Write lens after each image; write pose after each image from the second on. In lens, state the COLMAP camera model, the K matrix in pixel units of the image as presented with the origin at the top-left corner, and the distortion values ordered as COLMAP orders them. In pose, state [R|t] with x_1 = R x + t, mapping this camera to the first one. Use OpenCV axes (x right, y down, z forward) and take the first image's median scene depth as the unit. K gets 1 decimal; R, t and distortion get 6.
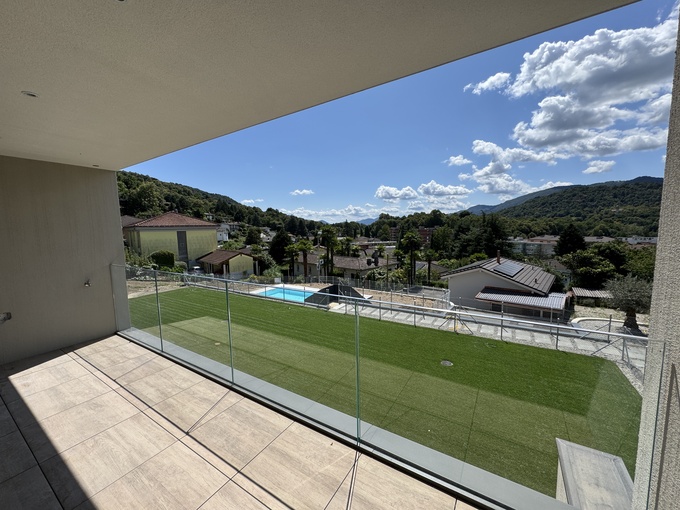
lens RADIAL K [[271.7, 0, 340.0], [0, 271.7, 255.0], [0, 0, 1]] dist [-0.001314, -0.000016]
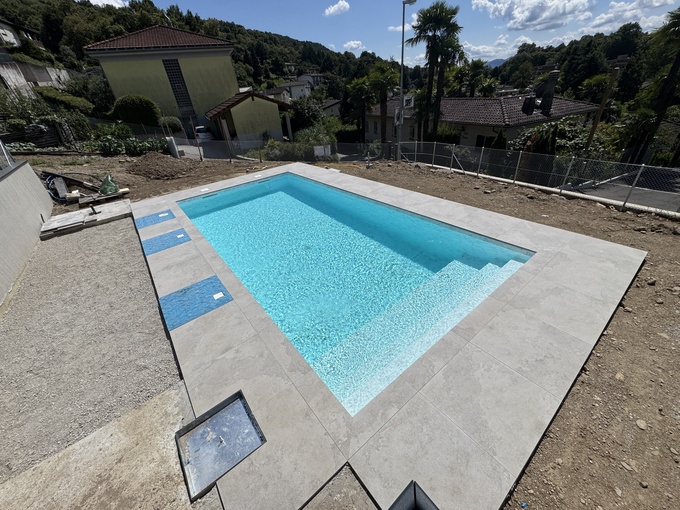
lens RADIAL K [[271.7, 0, 340.0], [0, 271.7, 255.0], [0, 0, 1]] dist [-0.001314, -0.000016]
pose [[0.941698, 0.125467, -0.312190, -0.005675], [0.028959, 0.894201, 0.446728, 0.021327], [0.335210, -0.429724, 0.838434, 0.260386]]
